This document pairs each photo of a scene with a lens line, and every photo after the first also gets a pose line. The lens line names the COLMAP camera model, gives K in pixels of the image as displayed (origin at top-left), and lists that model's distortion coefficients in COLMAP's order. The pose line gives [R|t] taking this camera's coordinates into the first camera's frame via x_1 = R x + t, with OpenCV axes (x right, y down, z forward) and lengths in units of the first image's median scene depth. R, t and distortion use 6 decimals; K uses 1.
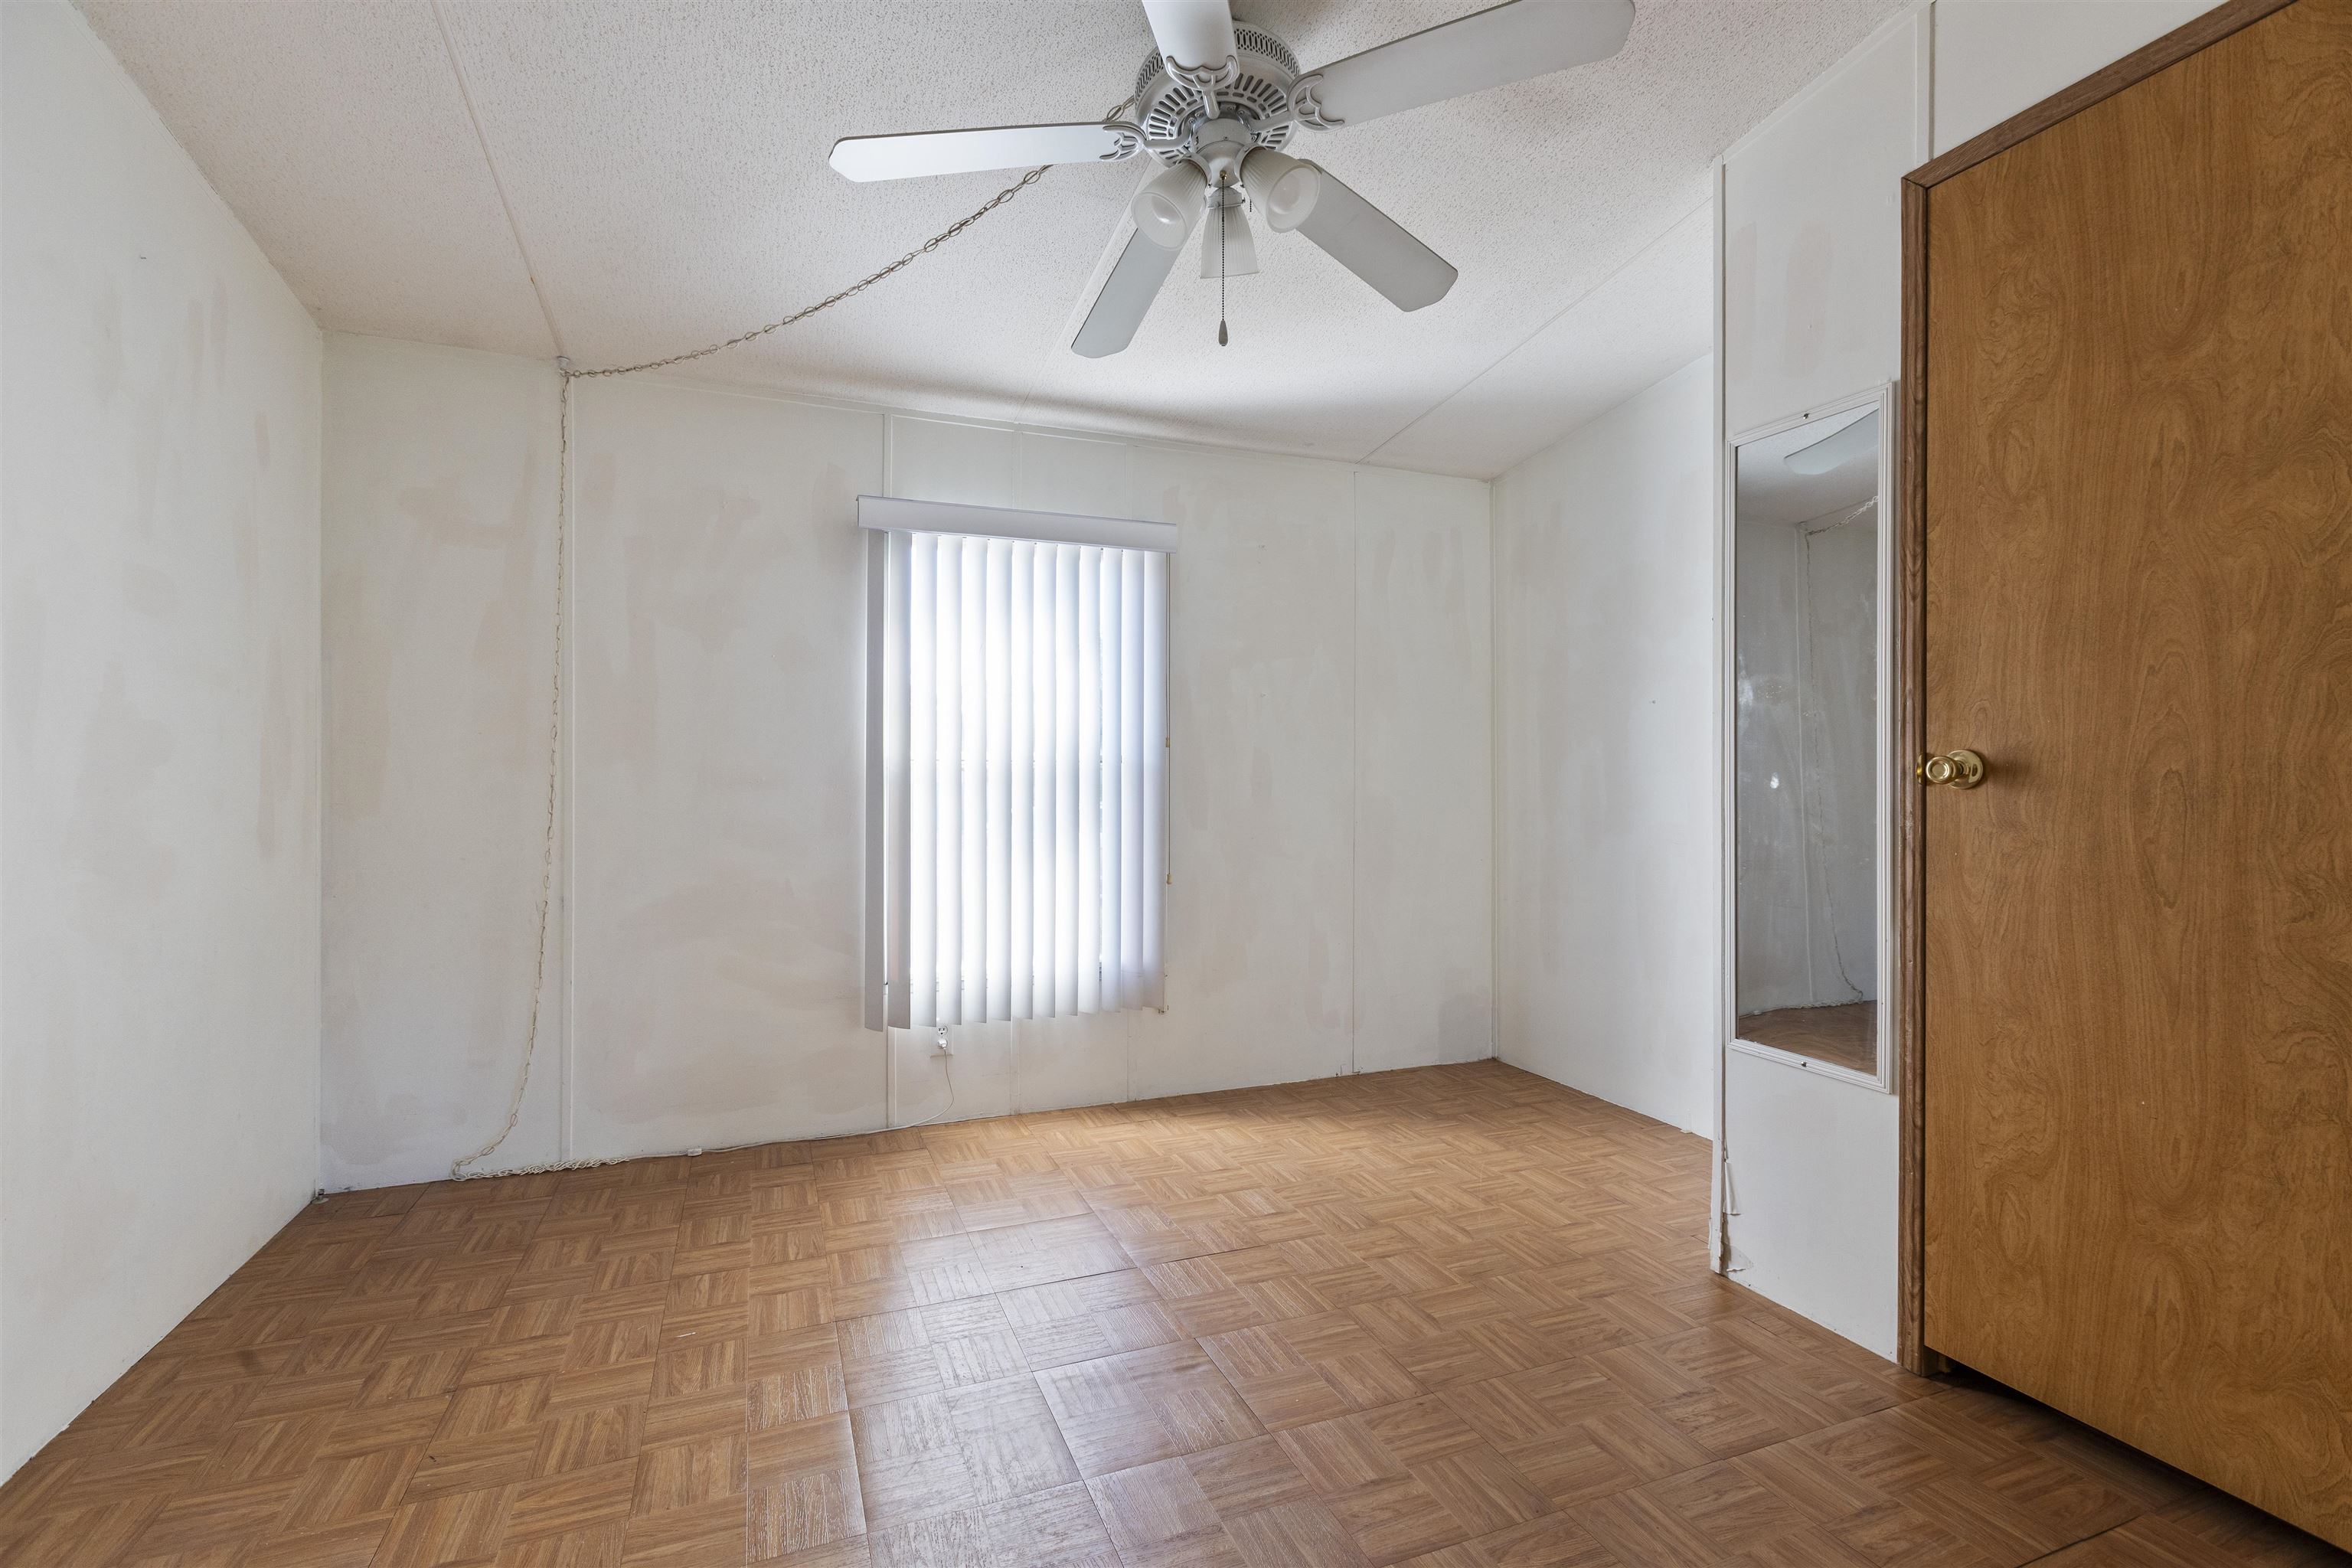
lens RADIAL K [[1047.2, 0, 1162.6], [0, 1047.2, 786.1], [0, 0, 1]] dist [0.005408, -0.001281]
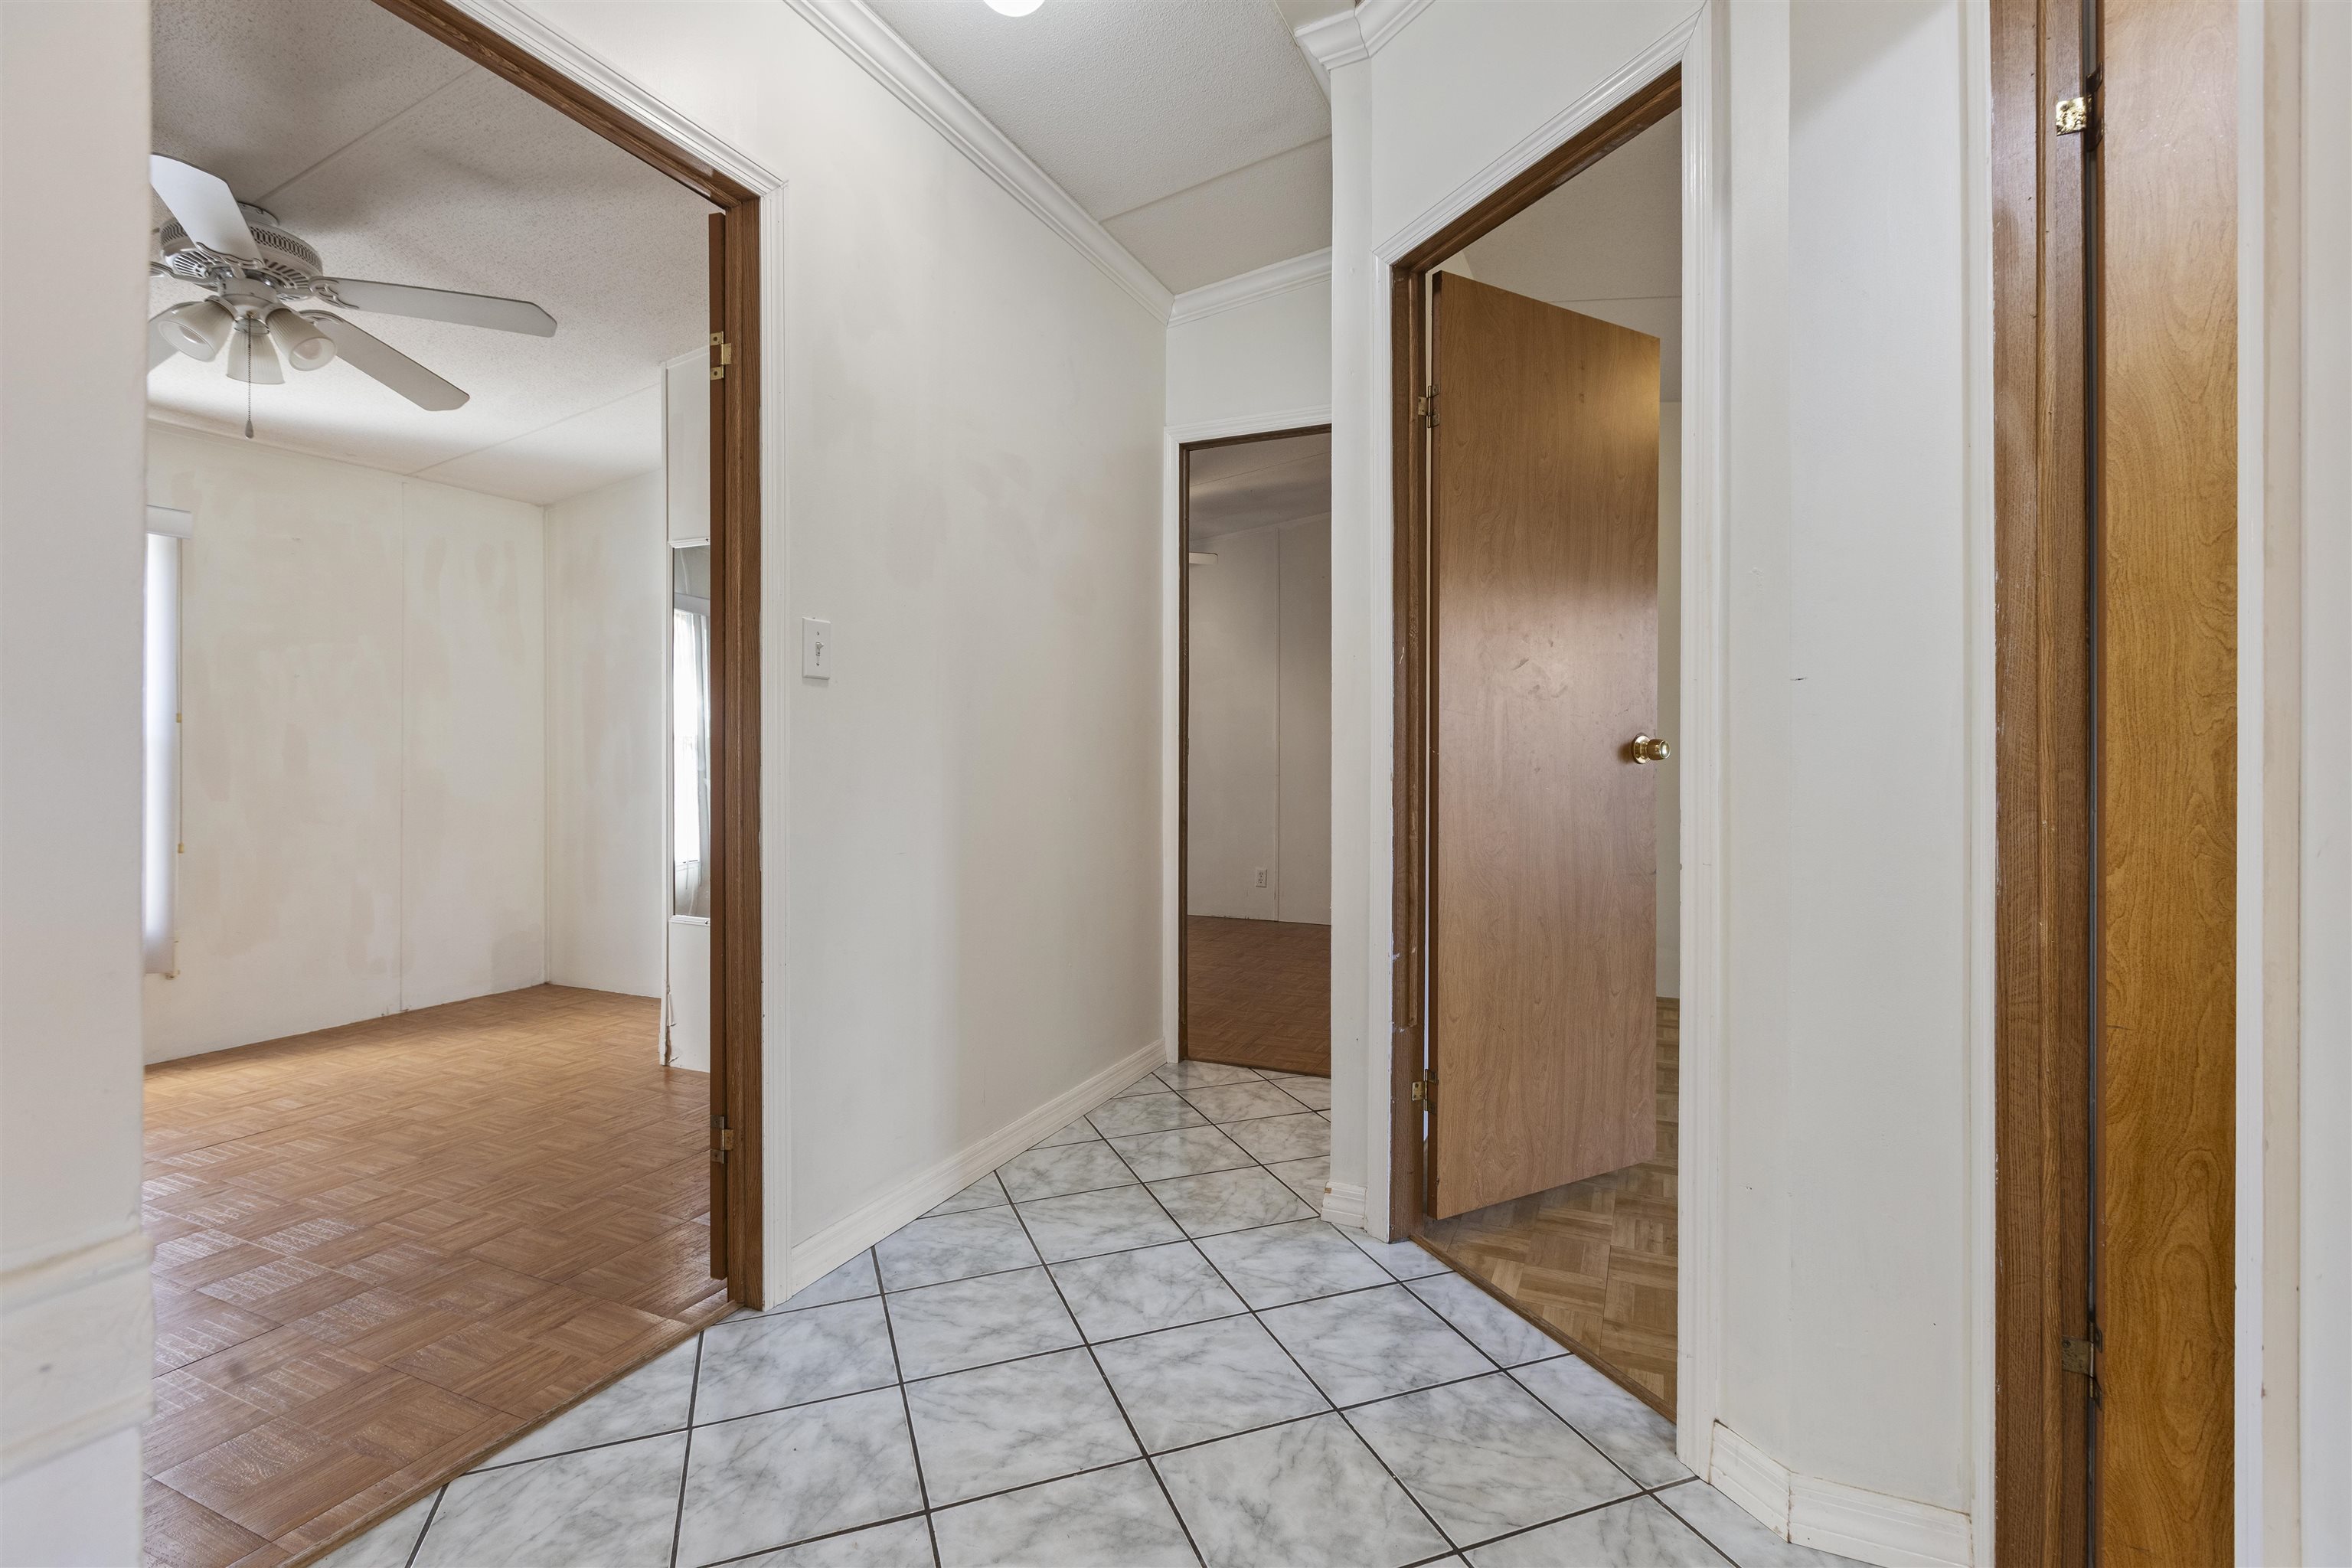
lens RADIAL K [[1047.2, 0, 1165.8], [0, 1047.2, 749.2], [0, 0, 1]] dist [0.005408, -0.001281]
pose [[0.714445, 0.000966, 0.699691, -0.038508], [0.003757, 0.999979, -0.005216, -0.002431], [-0.699681, 0.006355, 0.714427, -0.665327]]
